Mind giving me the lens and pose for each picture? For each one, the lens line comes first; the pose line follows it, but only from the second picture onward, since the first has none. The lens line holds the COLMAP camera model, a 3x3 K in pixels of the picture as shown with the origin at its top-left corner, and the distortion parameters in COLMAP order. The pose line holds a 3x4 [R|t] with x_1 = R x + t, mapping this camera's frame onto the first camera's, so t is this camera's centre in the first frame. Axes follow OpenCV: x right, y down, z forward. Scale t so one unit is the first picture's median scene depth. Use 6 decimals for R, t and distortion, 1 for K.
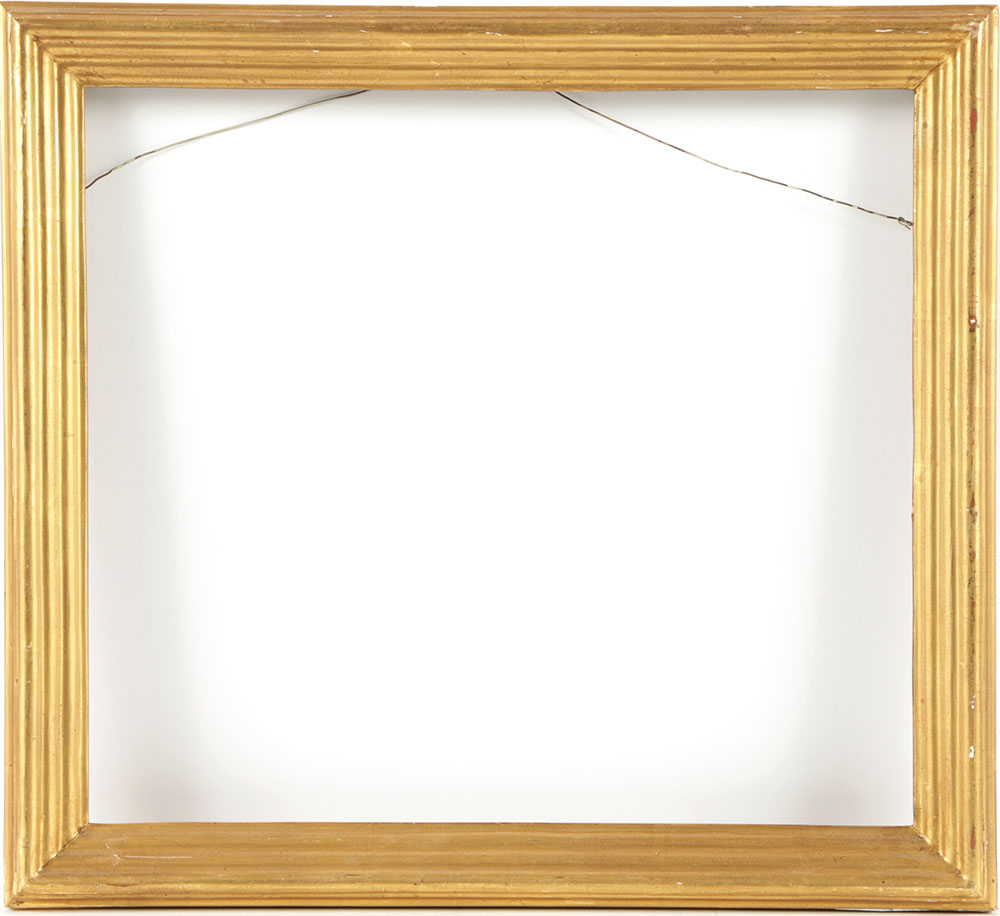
lens RADIAL K [[5231.4, 0, 516.6], [0, 5231.4, 458.7], [0, 0, 1]] dist [0.684655, 0.000000]
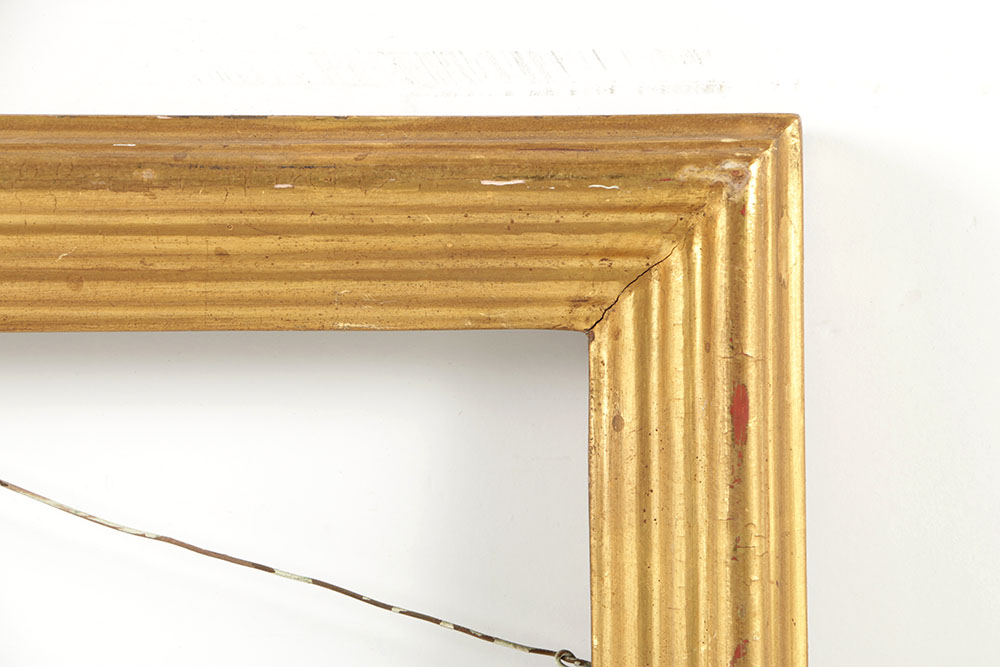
lens RADIAL K [[5993.6, 0, 498.5], [0, 5993.6, 335.4], [0, 0, 1]] dist [1.639778, 0.000000]
pose [[0.999697, -0.005862, 0.023911, 0.058485], [0.006767, 0.999257, -0.037945, -0.053168], [-0.023671, 0.038095, 0.998994, 0.560693]]
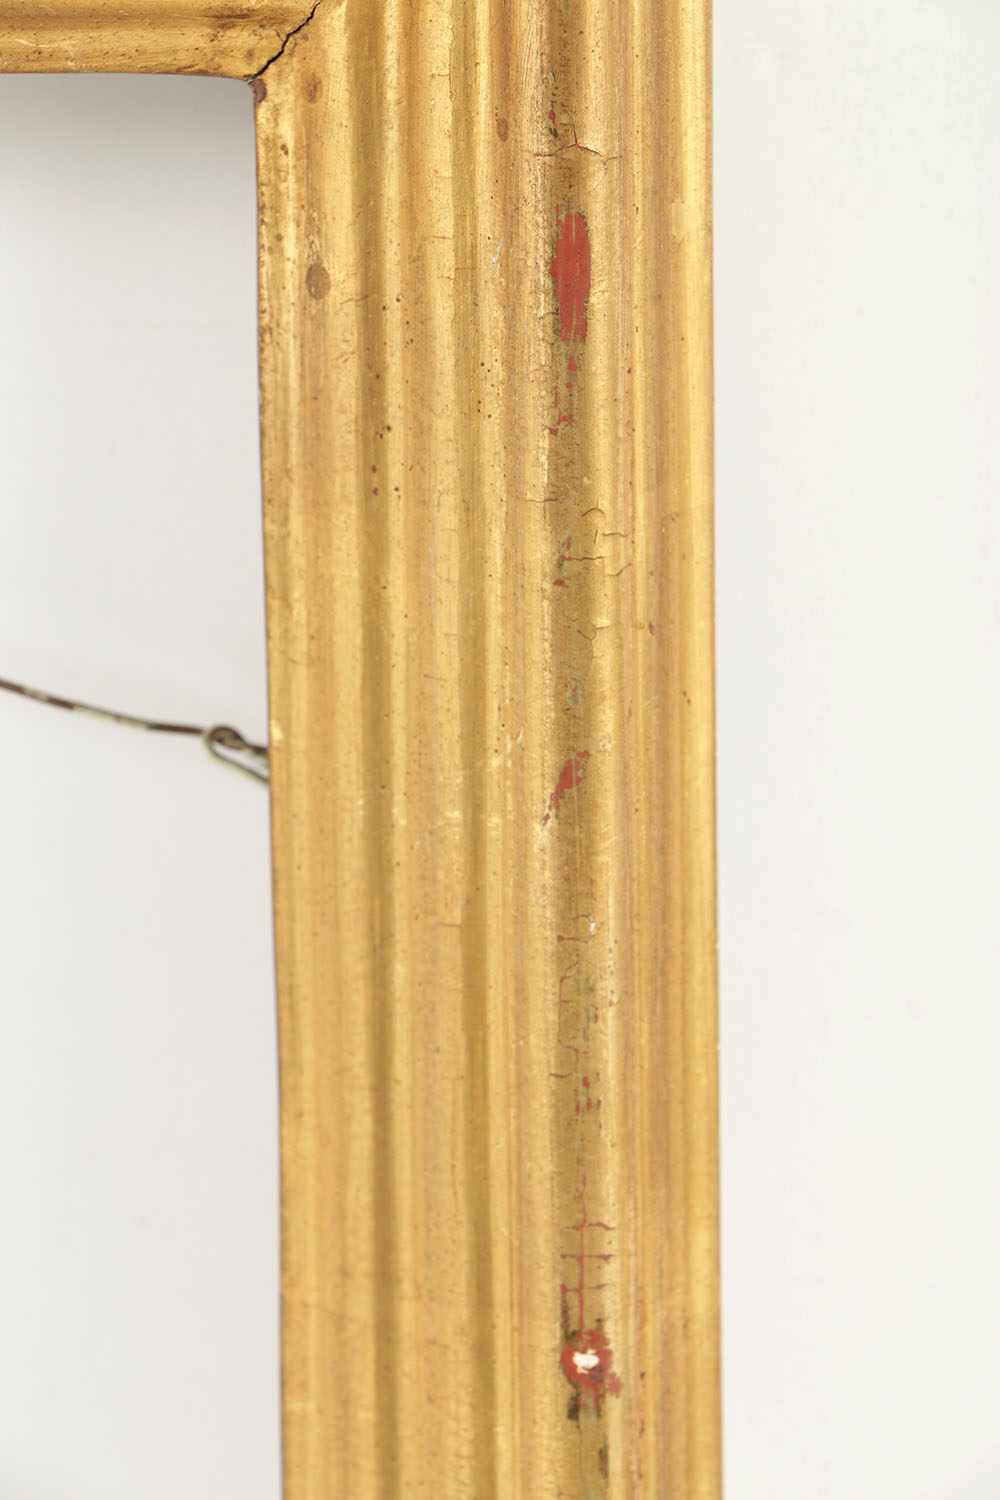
lens RADIAL K [[7501.8, 0, 500.2], [0, 7501.8, 757.1], [0, 0, 1]] dist [0.986135, 0.000000]
pose [[0.999421, -0.016017, 0.030024, 0.076066], [0.012203, 0.992313, 0.123149, -0.079156], [-0.031766, -0.122711, 0.991934, 0.741558]]
